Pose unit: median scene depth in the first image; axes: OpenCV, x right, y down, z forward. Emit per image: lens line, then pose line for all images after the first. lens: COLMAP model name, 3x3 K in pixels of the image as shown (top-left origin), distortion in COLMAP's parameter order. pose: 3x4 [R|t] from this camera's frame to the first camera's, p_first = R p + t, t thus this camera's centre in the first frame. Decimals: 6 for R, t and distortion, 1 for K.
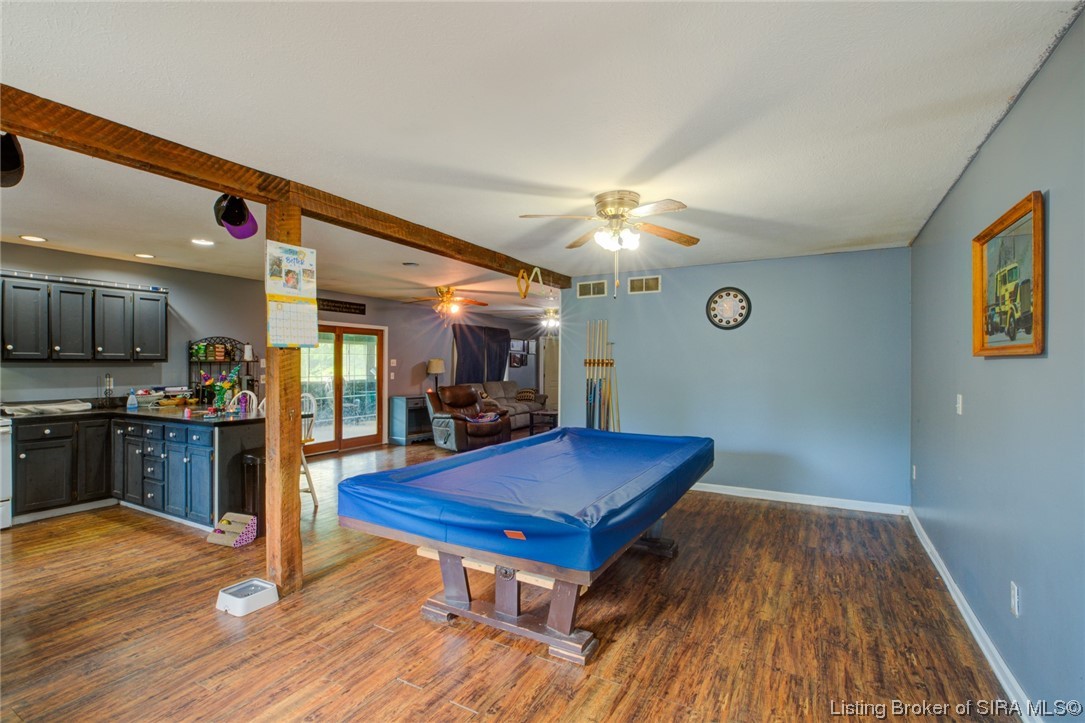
lens RADIAL K [[498.3, 0, 542.5], [0, 498.3, 361.5], [0, 0, 1]] dist [-0.001697, -0.000155]
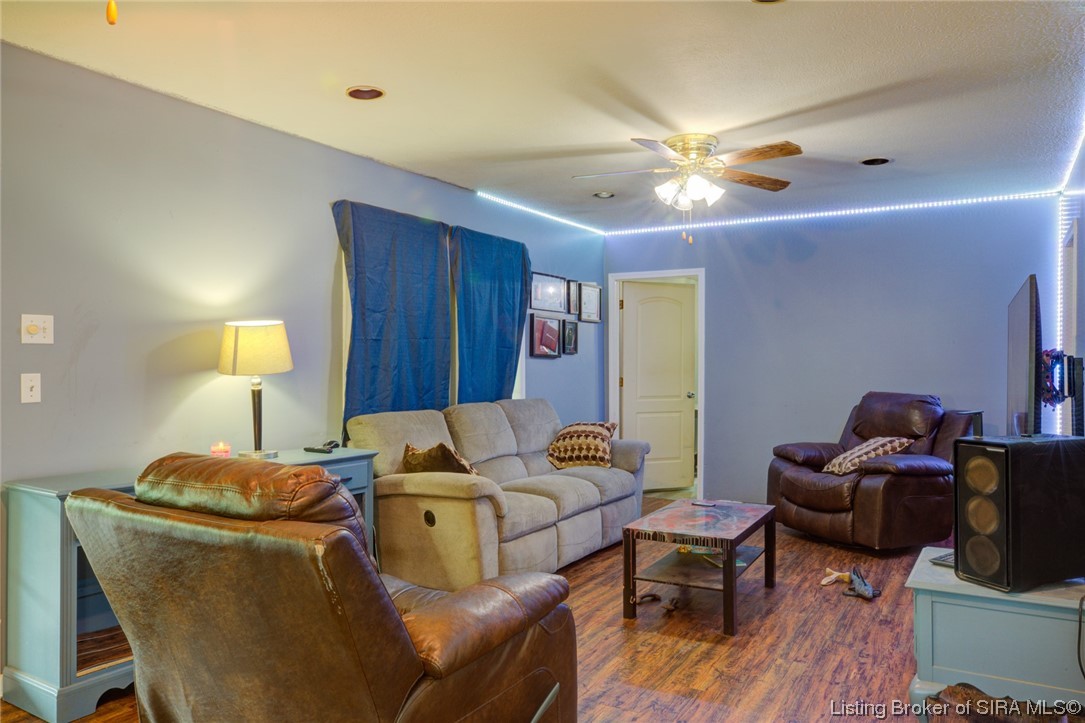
lens RADIAL K [[787.6, 0, 542.5], [0, 787.6, 361.5], [0, 0, 1]] dist [0.001477, 0.000563]
pose [[0.999653, -0.002971, -0.026182, -0.048241], [0.003057, 0.999990, 0.003249, 0.013740], [0.026172, -0.003328, 0.999652, 0.523815]]
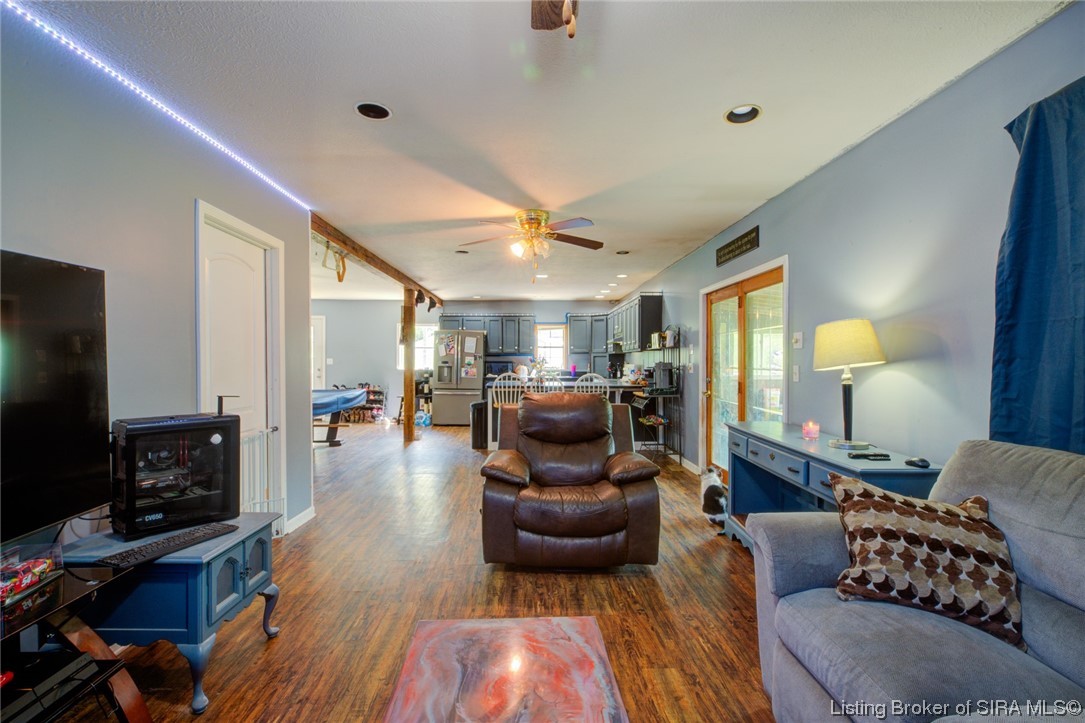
lens RADIAL K [[498.3, 0, 542.5], [0, 498.3, 361.5], [0, 0, 1]] dist [-0.001697, -0.000155]
pose [[-0.857958, -0.000887, -0.513718, 0.055187], [0.000560, 0.999996, -0.002663, 0.016141], [0.513719, -0.002572, -0.857955, 0.951355]]
